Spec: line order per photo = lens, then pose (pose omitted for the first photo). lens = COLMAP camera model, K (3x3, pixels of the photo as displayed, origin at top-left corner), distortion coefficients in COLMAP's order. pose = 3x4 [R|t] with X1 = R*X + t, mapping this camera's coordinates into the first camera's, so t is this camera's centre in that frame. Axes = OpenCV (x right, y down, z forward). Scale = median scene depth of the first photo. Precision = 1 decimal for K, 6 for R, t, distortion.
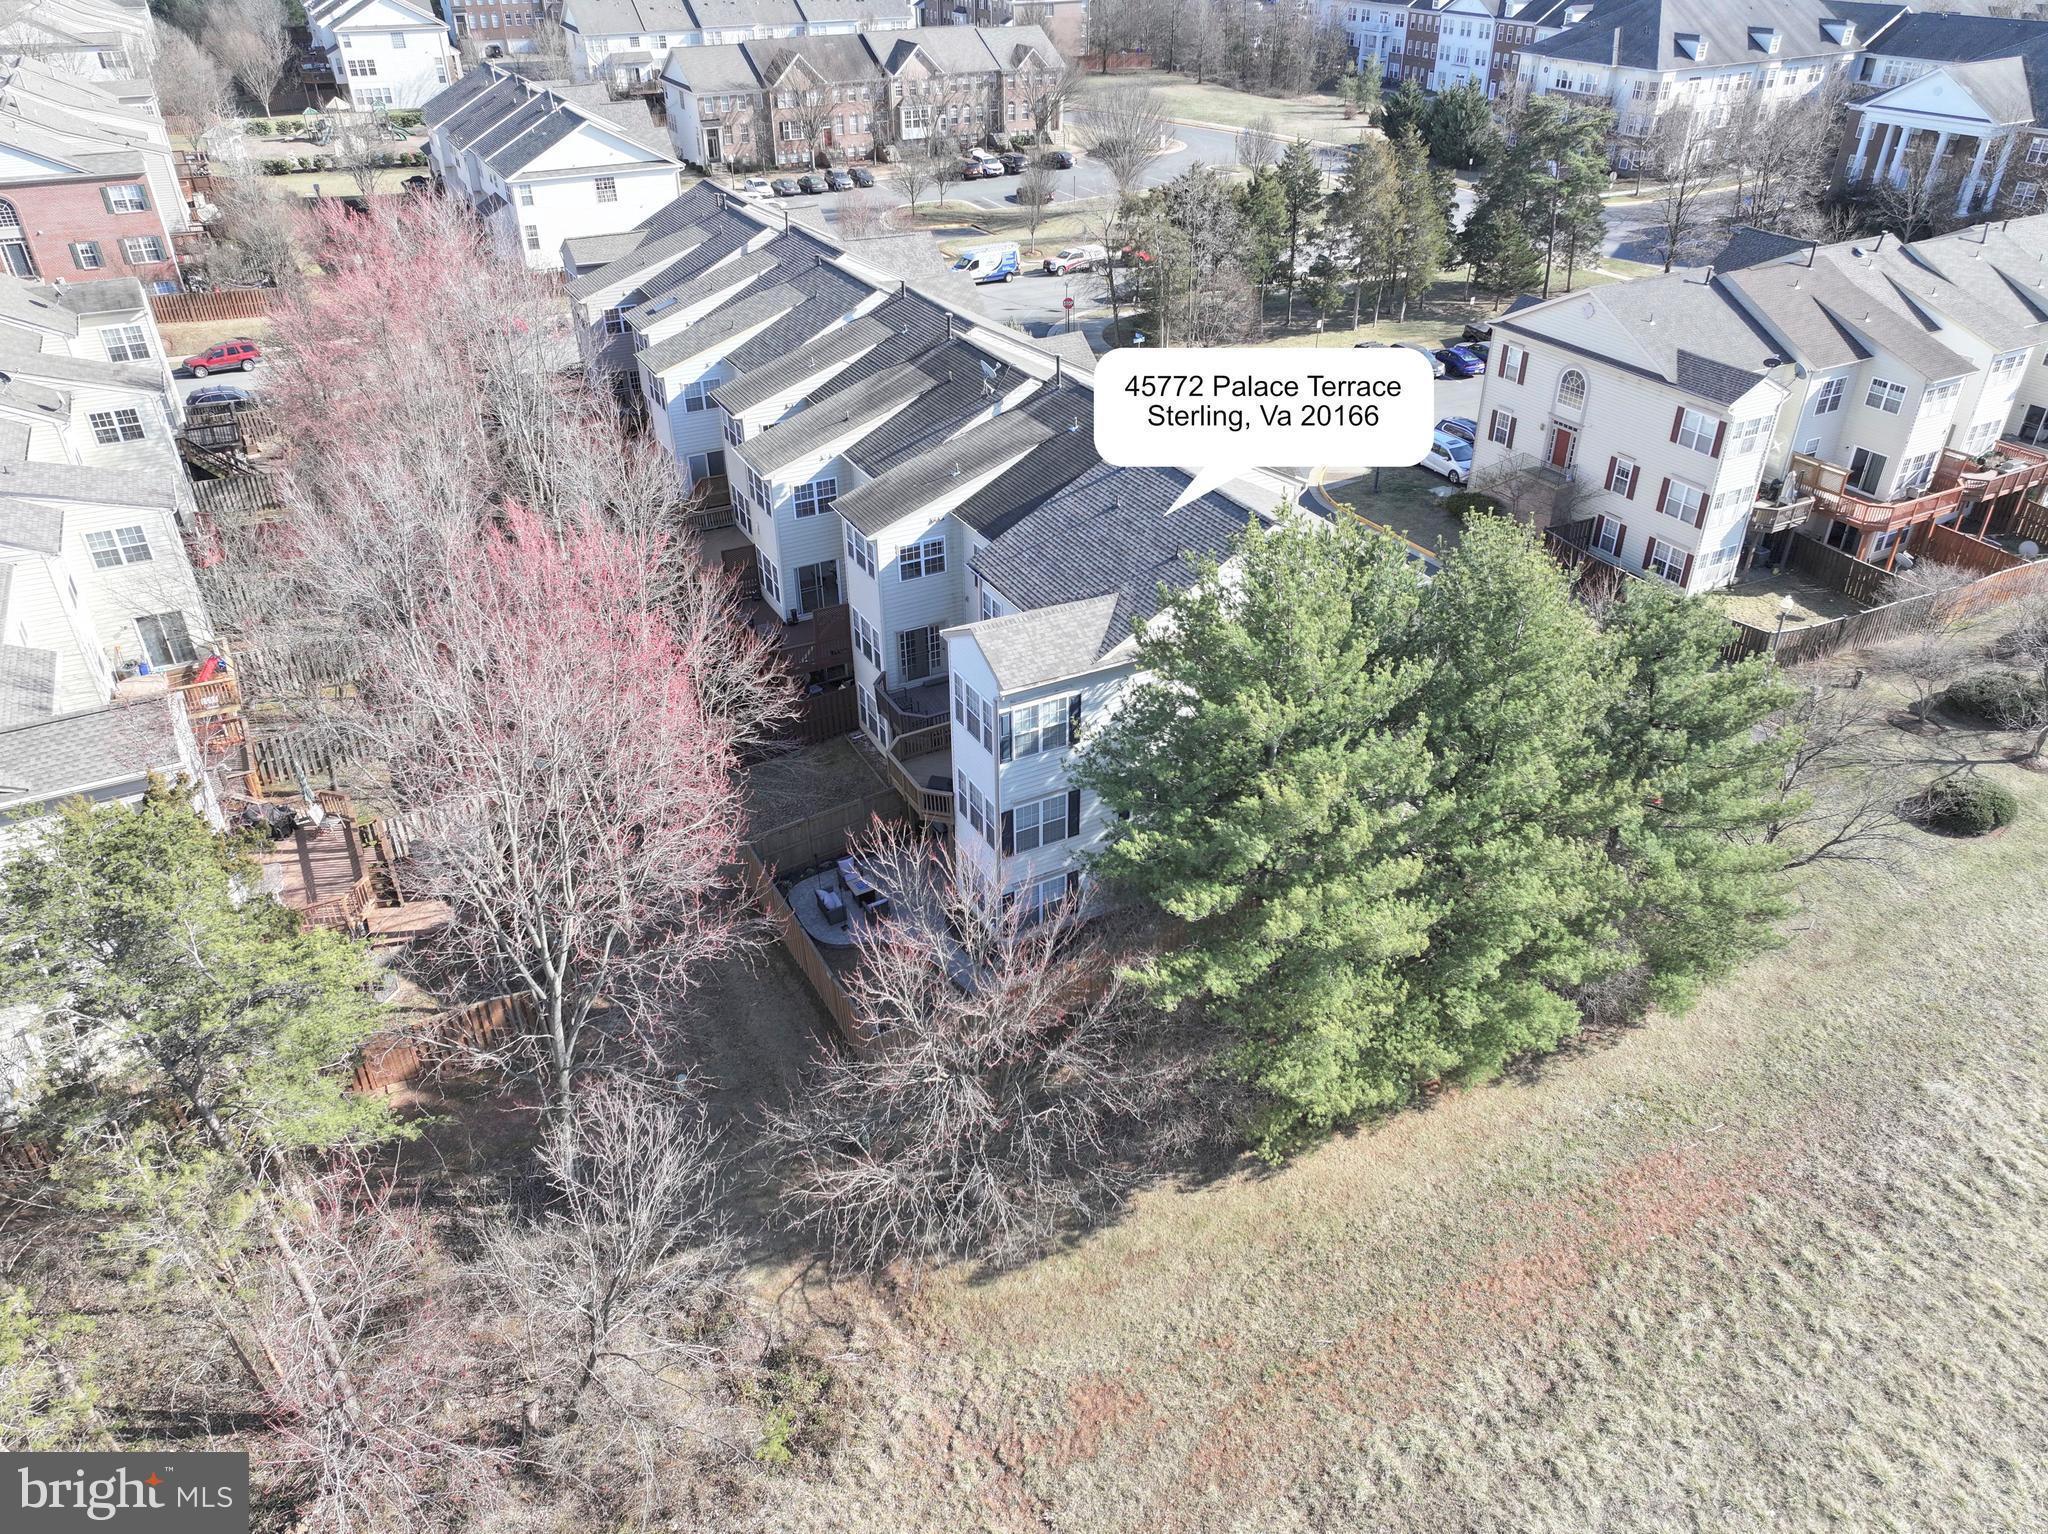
lens RADIAL K [[1435.3, 0, 1024.0], [0, 1435.3, 767.0], [0, 0, 1]] dist [-0.004258, 0.022471]
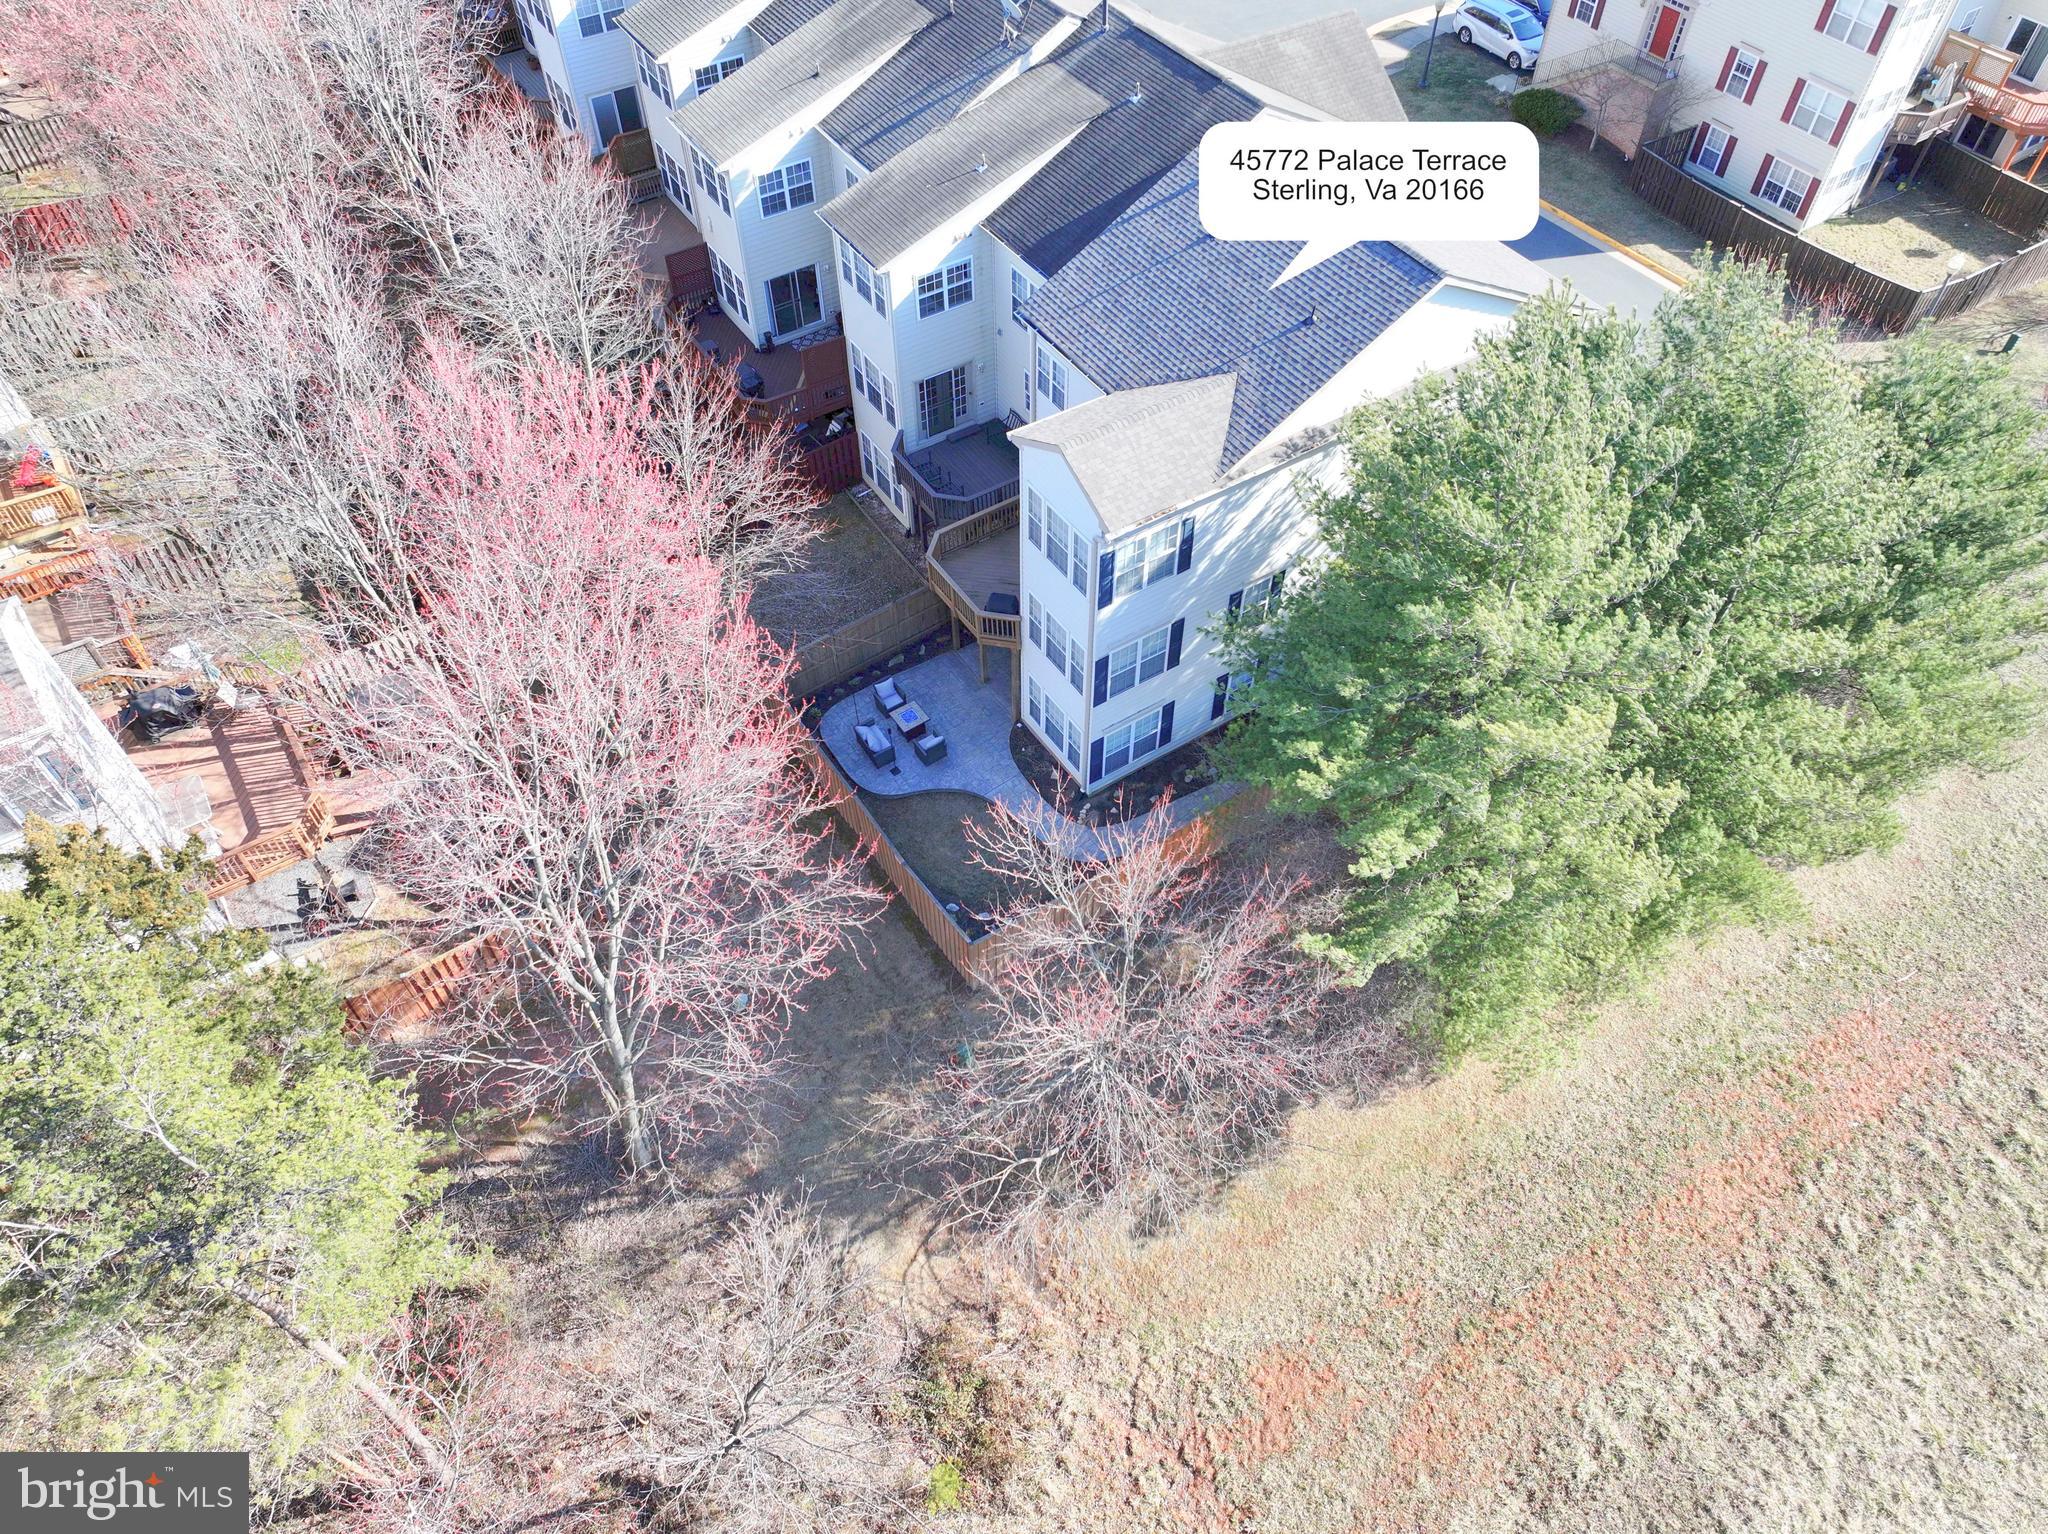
lens RADIAL K [[1435.3, 0, 1024.0], [0, 1435.3, 767.0], [0, 0, 1]] dist [-0.004258, 0.022471]
pose [[0.996325, -0.064127, 0.056774, -0.129974], [0.043350, 0.949269, 0.311463, -0.202389], [-0.073867, -0.307857, 0.948561, 0.257303]]
